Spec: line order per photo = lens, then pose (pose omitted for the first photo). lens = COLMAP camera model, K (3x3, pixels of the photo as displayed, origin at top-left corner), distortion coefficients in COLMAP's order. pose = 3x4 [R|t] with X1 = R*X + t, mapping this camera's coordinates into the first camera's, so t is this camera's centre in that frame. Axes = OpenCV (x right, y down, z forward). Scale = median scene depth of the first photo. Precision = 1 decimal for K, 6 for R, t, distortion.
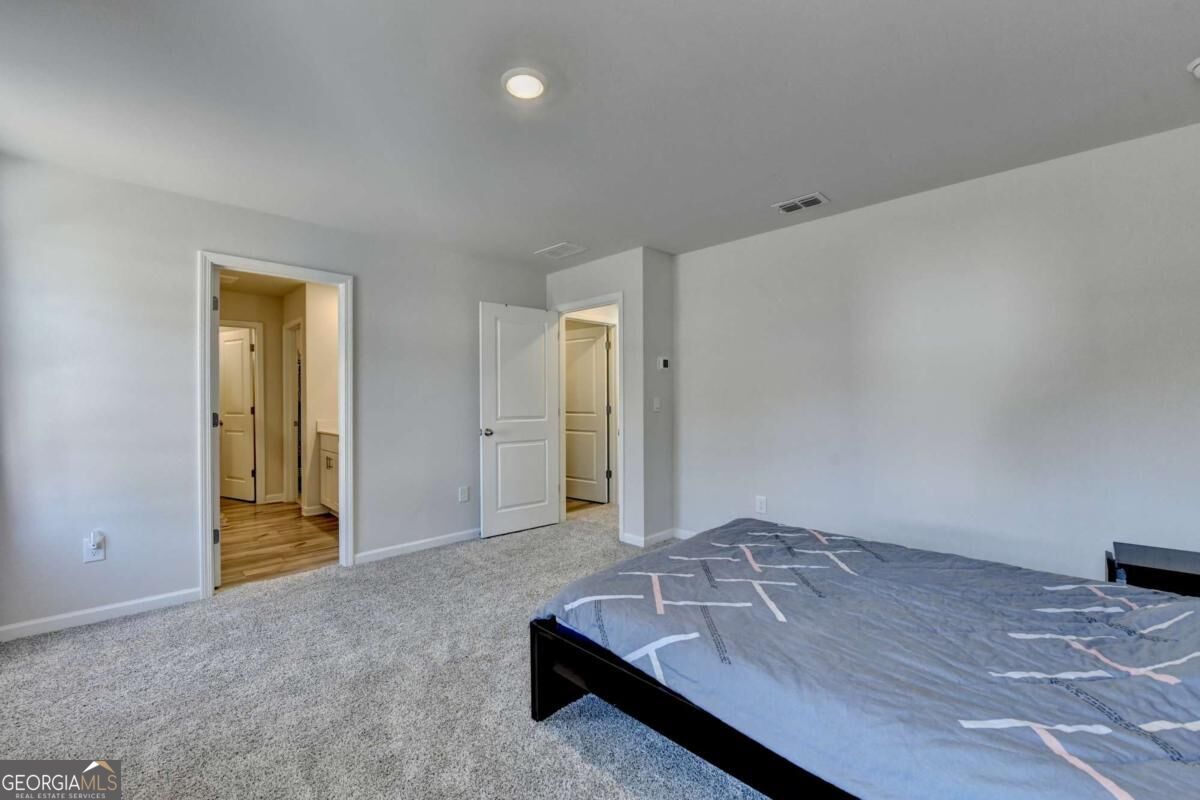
lens RADIAL K [[486.7, 0, 589.6], [0, 486.7, 397.1], [0, 0, 1]] dist [-0.013215, -0.000696]
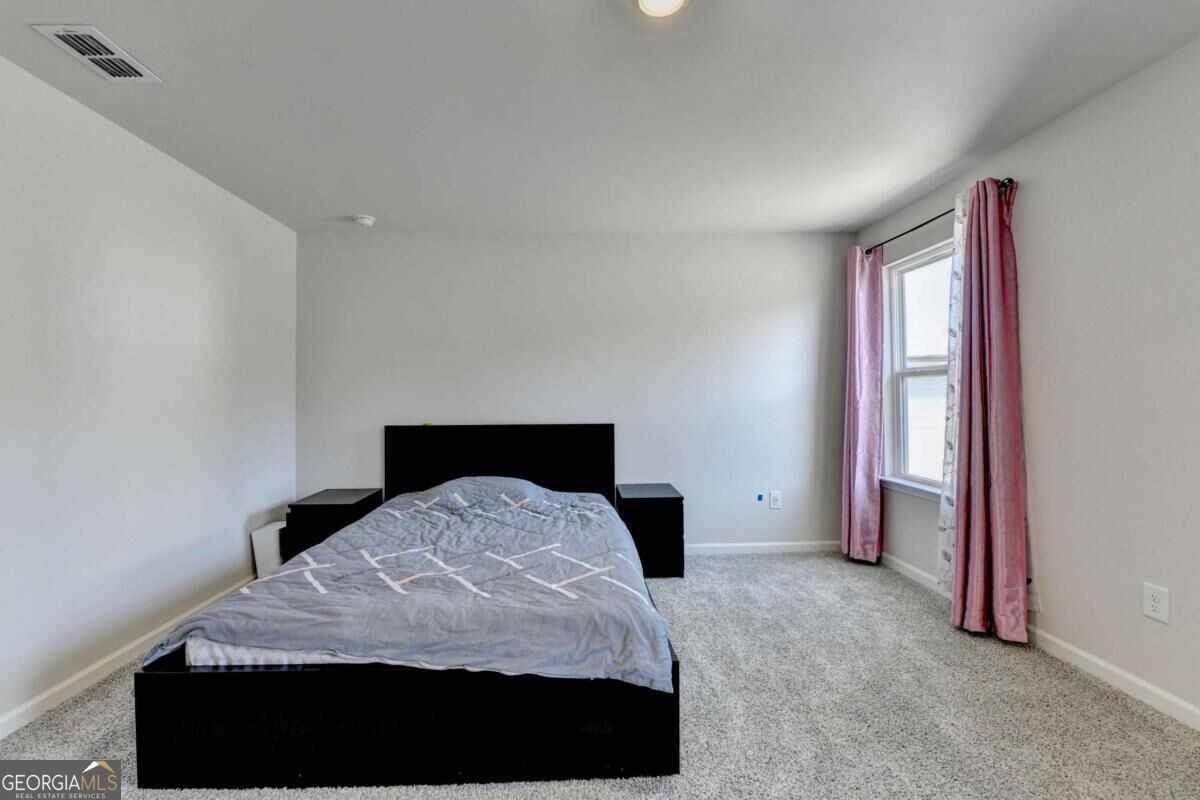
lens RADIAL K [[486.7, 0, 589.6], [0, 486.7, 397.1], [0, 0, 1]] dist [-0.013215, -0.000696]
pose [[-0.742866, 0.004004, 0.669428, -0.317479], [0.002310, 0.999991, -0.003418, -0.000644], [-0.669436, -0.000993, -0.742869, 0.940434]]
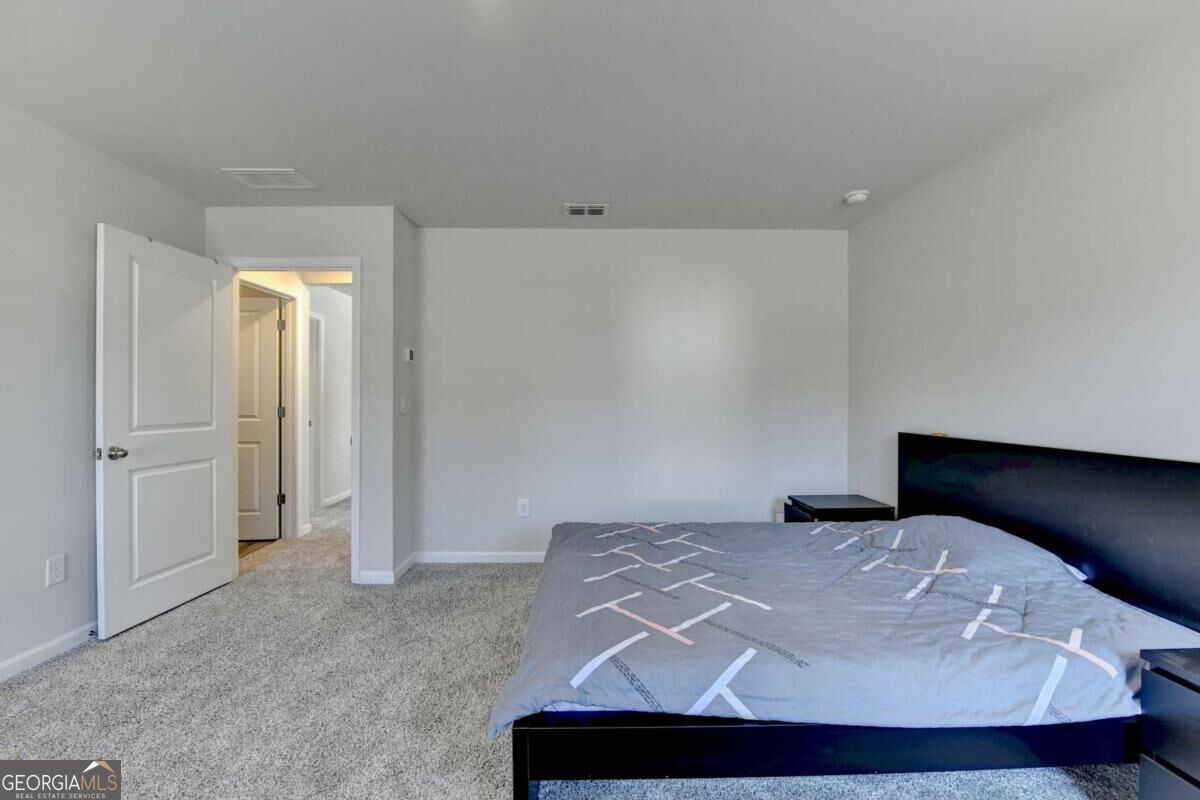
lens RADIAL K [[493.2, 0, 582.9], [0, 493.2, 400.0], [0, 0, 1]] dist [-0.015196, -0.000516]
pose [[0.693201, 0.006596, 0.720714, -0.294139], [-0.009661, 0.999953, 0.000141, 0.005580], [-0.720679, -0.007060, 0.693233, 0.251580]]
